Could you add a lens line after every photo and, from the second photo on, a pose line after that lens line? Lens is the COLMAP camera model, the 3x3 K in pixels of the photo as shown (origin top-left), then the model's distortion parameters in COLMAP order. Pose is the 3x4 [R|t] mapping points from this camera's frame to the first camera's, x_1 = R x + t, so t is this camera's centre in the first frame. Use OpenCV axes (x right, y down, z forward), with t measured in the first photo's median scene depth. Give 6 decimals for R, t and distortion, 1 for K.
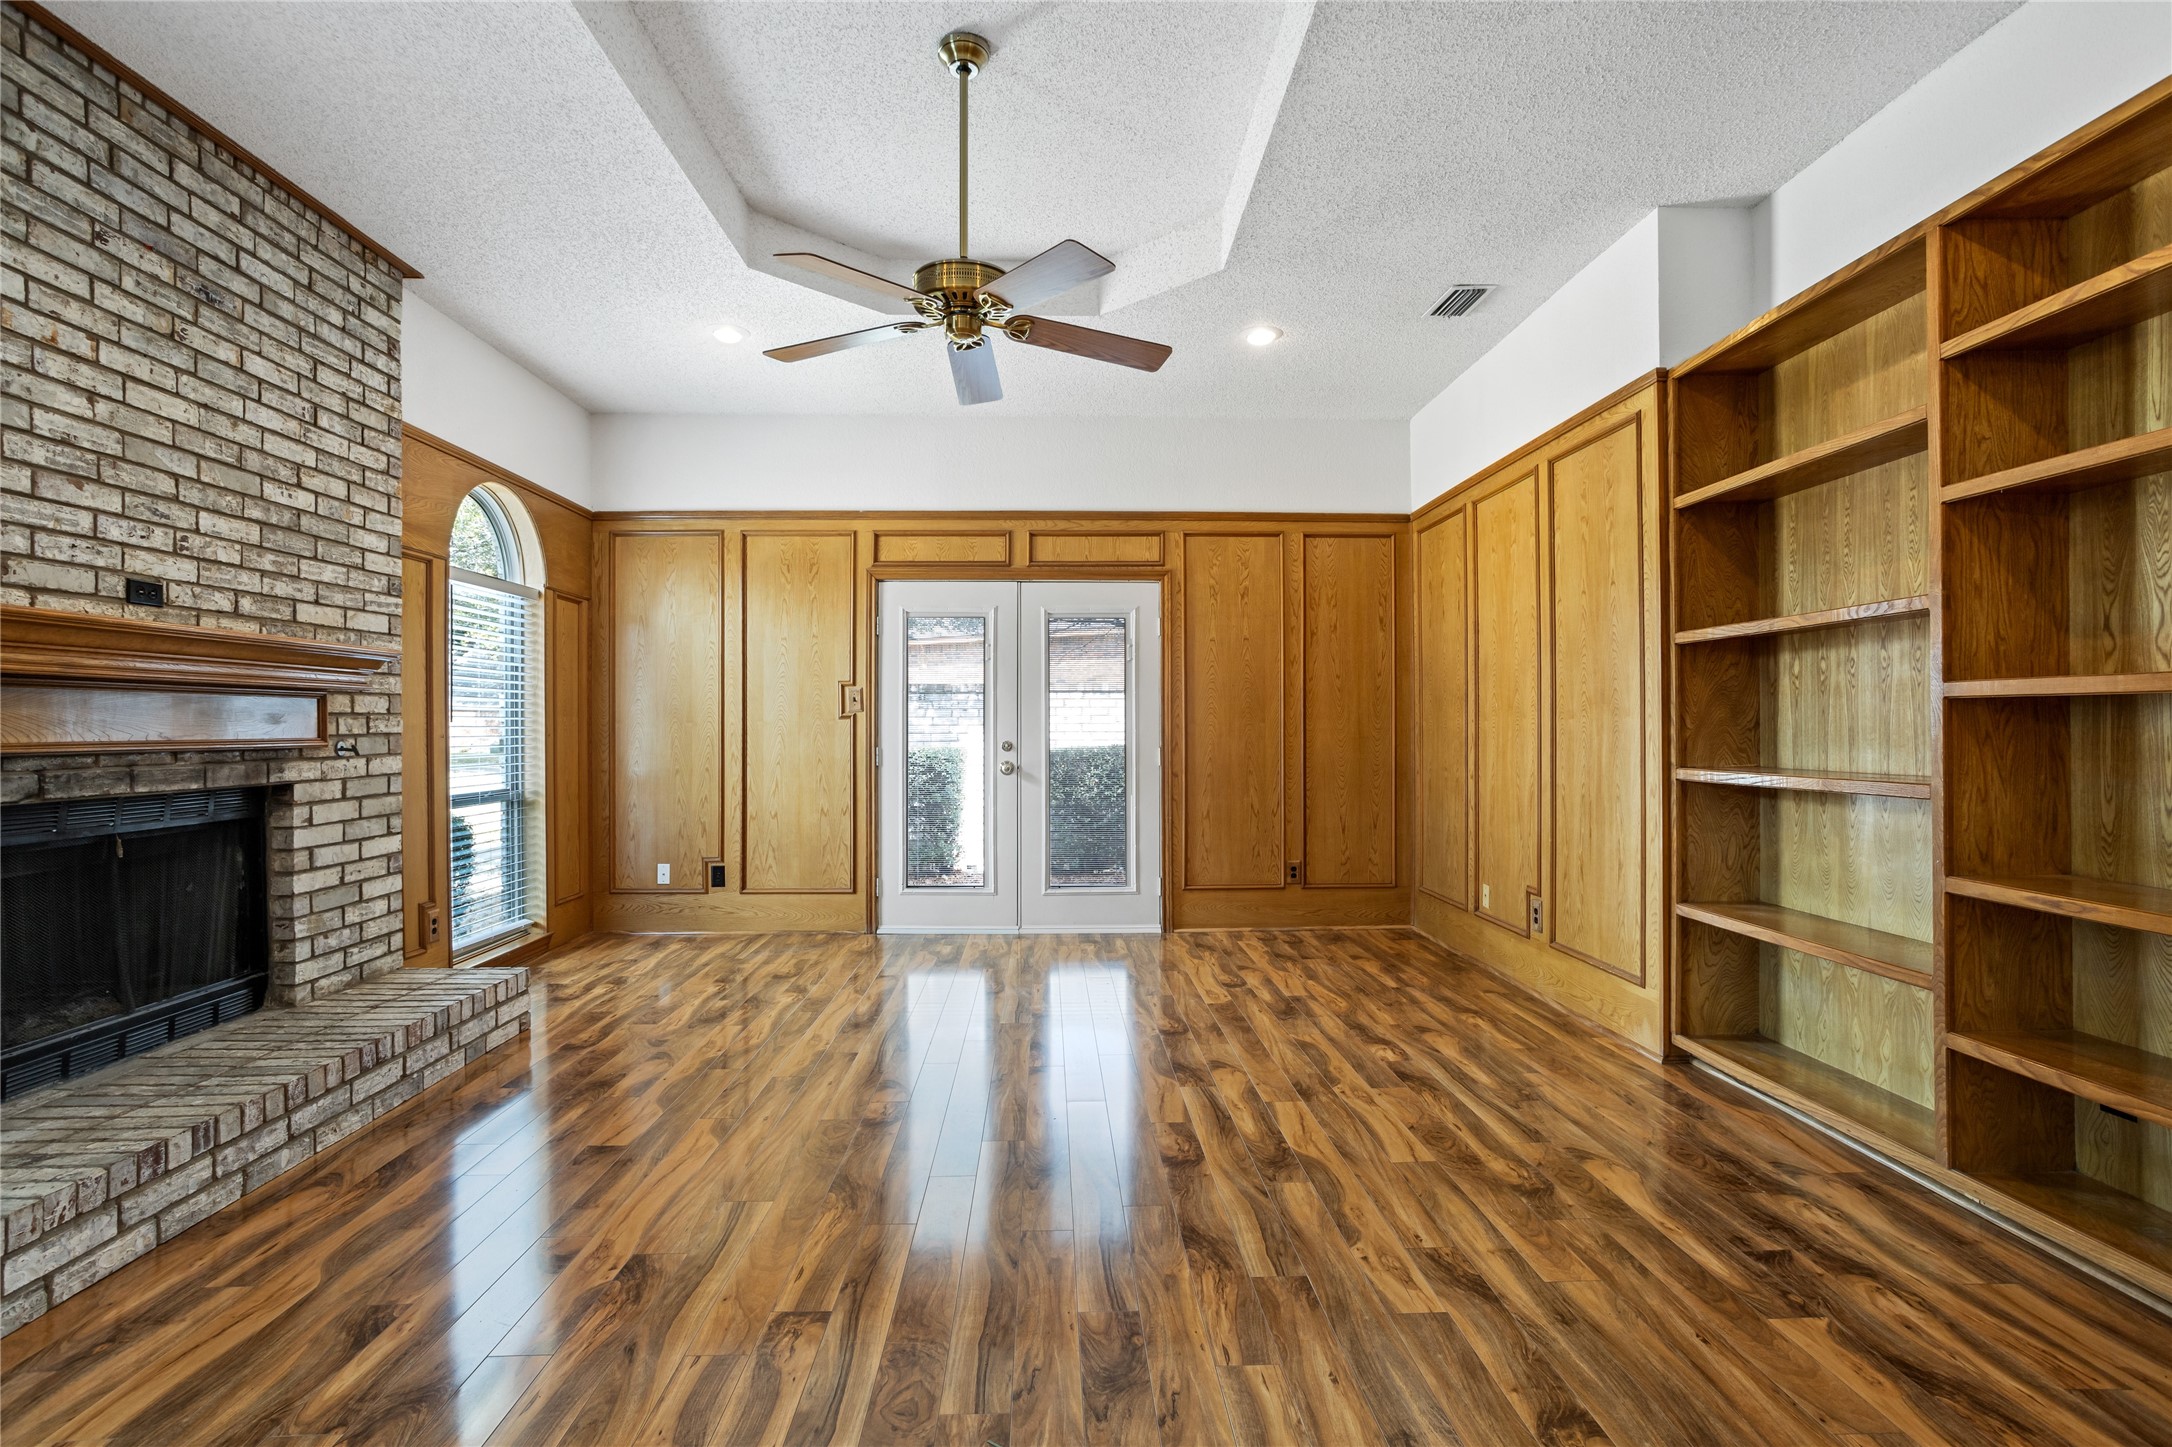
lens RADIAL K [[1039.8, 0, 1059.4], [0, 1039.8, 731.0], [0, 0, 1]] dist [-0.034810, 0.029542]
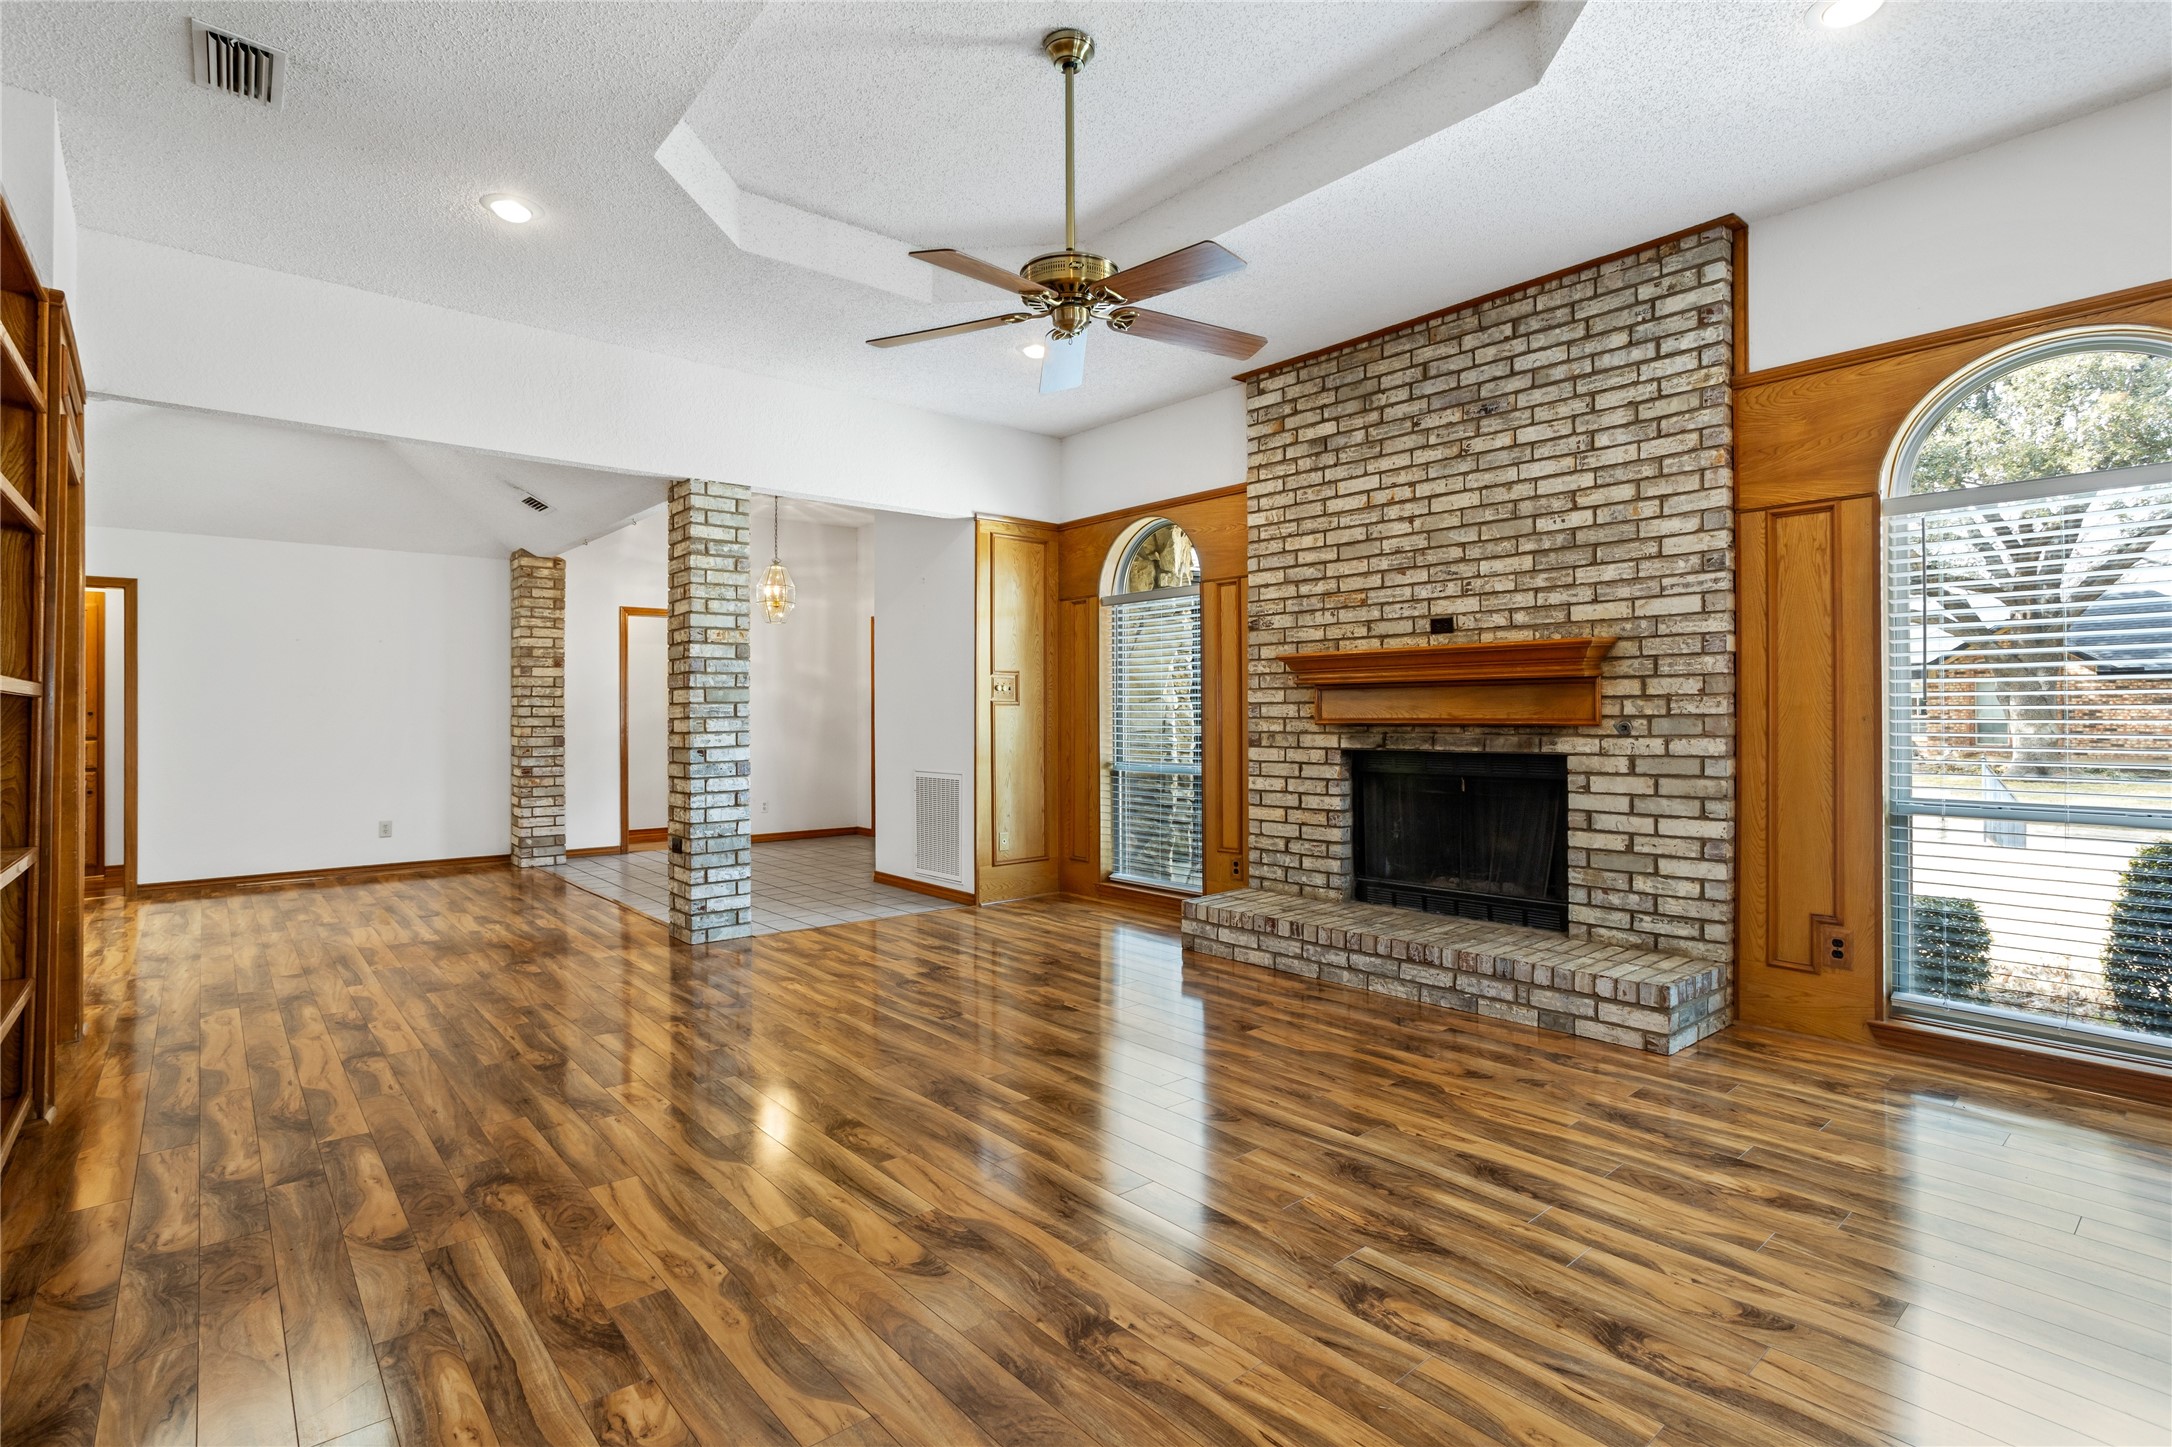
lens RADIAL K [[1043.9, 0, 1081.7], [0, 1043.9, 713.7], [0, 0, 1]] dist [-0.054310, 0.030243]
pose [[-0.762614, 0.005429, -0.646831, 0.442814], [0.003264, 0.999984, 0.004545, -0.004942], [0.646846, 0.001354, -0.762620, 1.420244]]
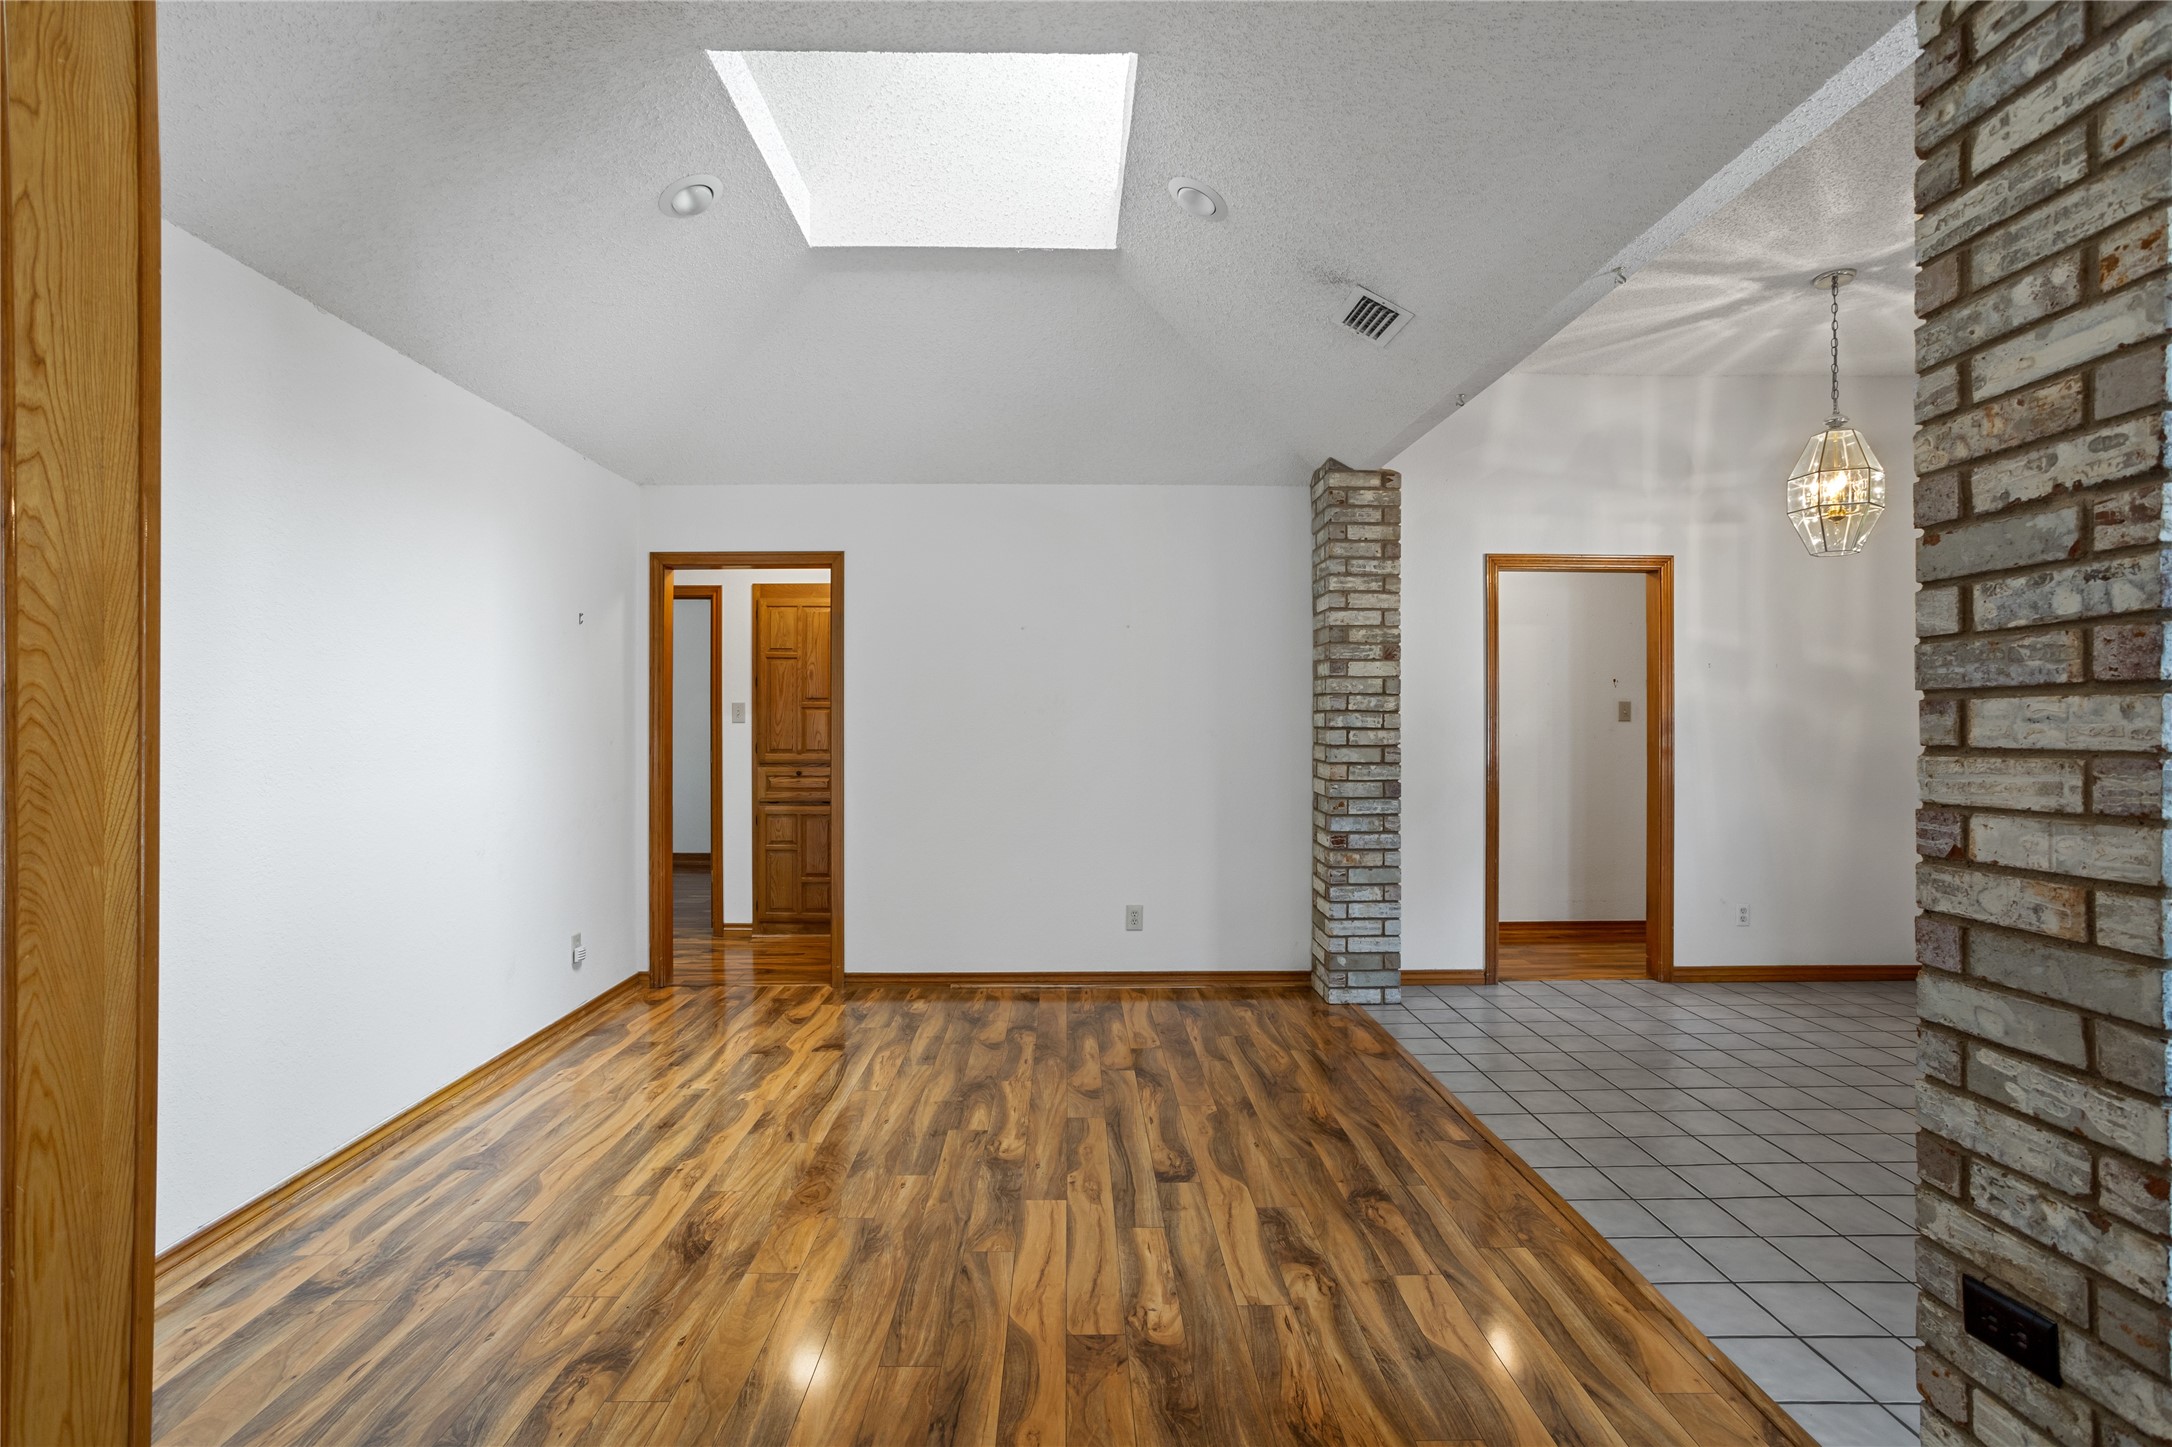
lens RADIAL K [[1043.9, 0, 1081.7], [0, 1043.9, 713.7], [0, 0, 1]] dist [-0.054310, 0.030243]
pose [[-0.999976, 0.003846, -0.005709, 0.264695], [0.003864, 0.999988, -0.003057, -0.028463], [0.005698, -0.003079, -0.999979, 0.346774]]
